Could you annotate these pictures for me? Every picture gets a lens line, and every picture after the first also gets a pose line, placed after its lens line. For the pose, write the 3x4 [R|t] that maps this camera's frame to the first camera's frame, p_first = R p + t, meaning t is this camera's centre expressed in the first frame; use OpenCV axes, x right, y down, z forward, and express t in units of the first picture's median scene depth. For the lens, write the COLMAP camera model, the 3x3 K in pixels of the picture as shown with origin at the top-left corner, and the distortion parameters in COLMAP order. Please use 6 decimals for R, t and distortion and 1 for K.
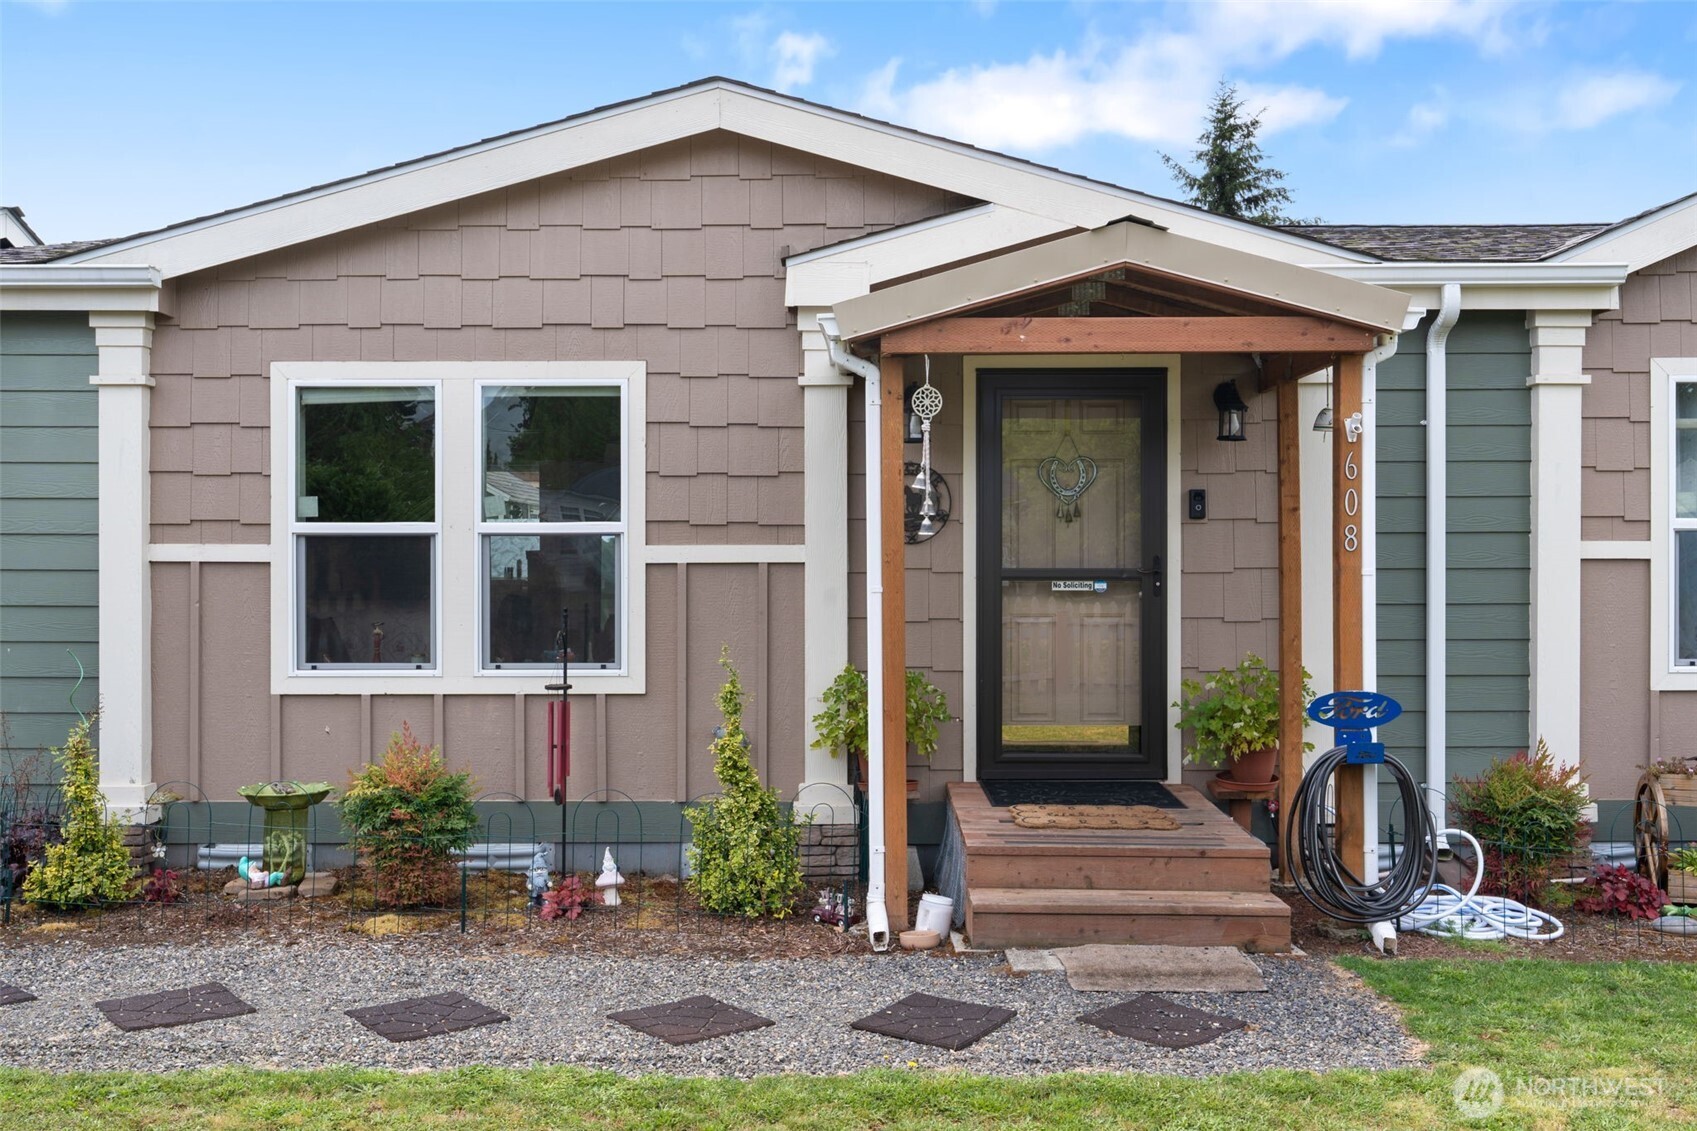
lens RADIAL K [[1479.0, 0, 850.9], [0, 1479.0, 546.7], [0, 0, 1]] dist [0.017379, 0.009821]
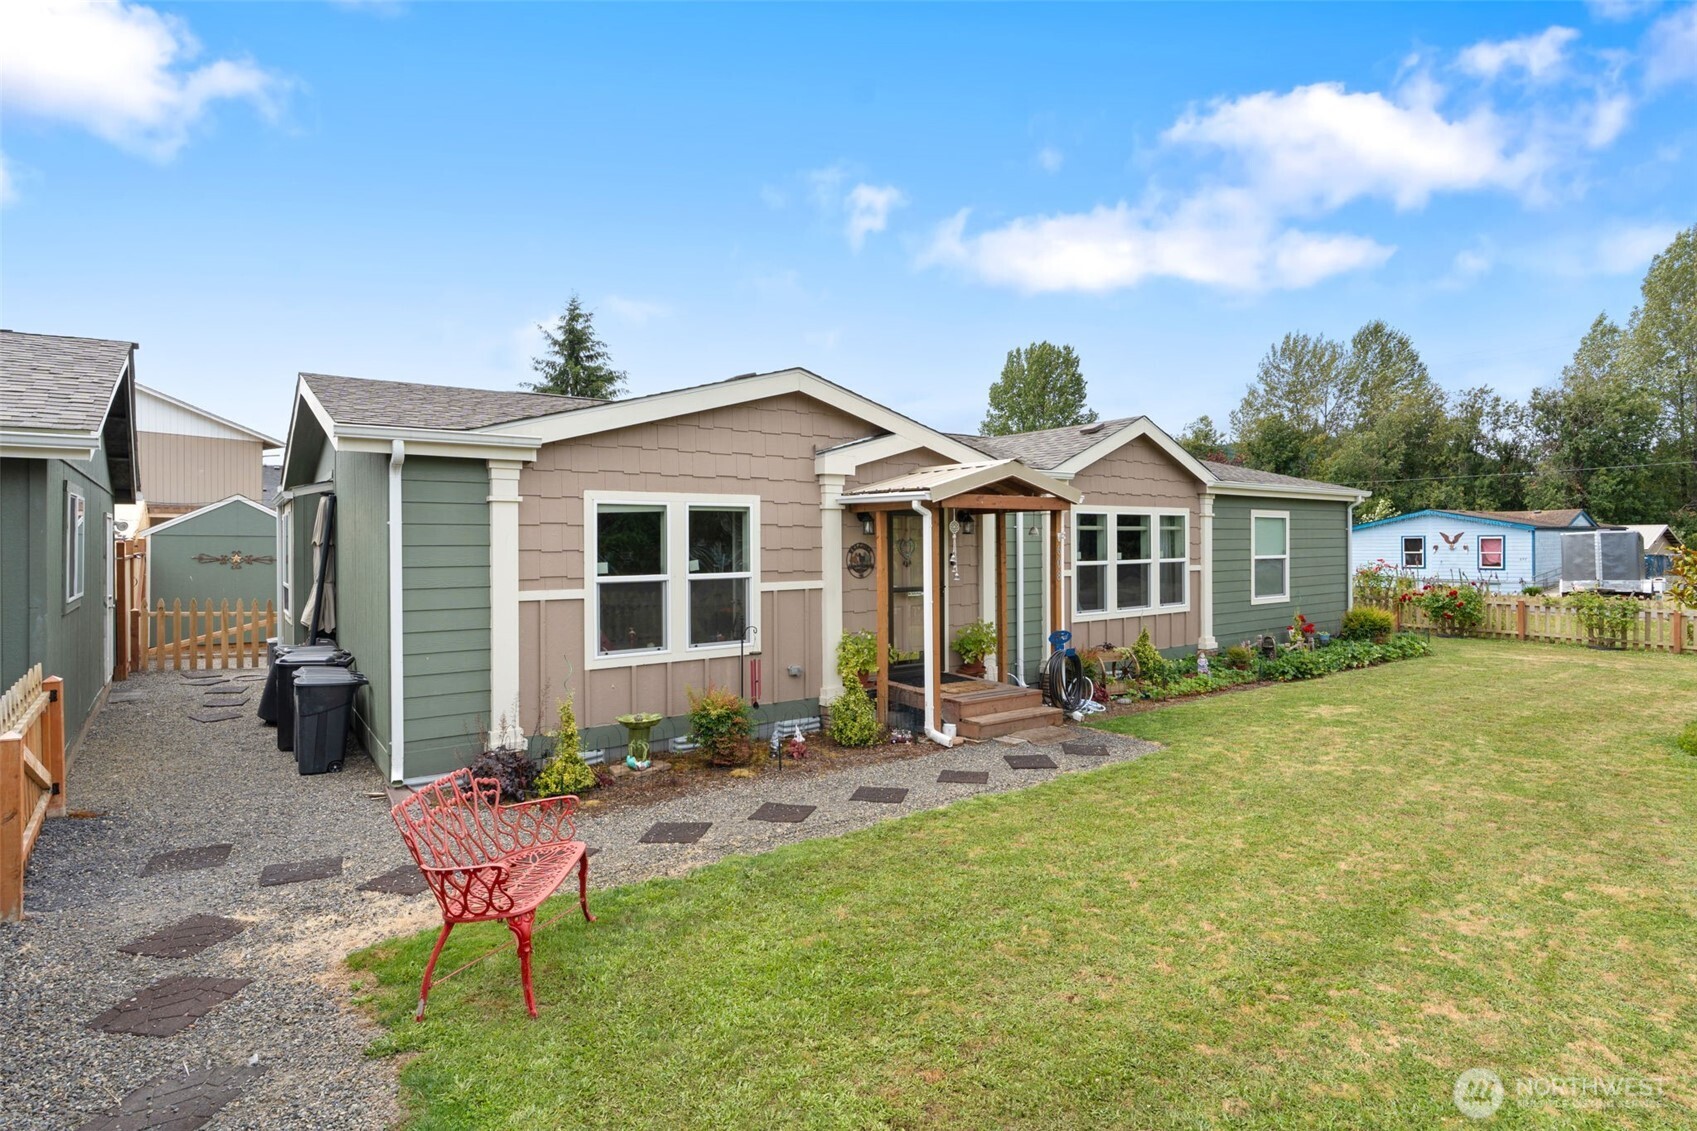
lens RADIAL K [[834.2, 0, 844.4], [0, 834.2, 533.8], [0, 0, 1]] dist [0.000574, -0.000128]
pose [[0.809776, 0.001327, 0.586738, -0.739828], [0.005871, 0.999929, -0.010364, -0.057524], [-0.586710, 0.011838, 0.809710, -0.031688]]
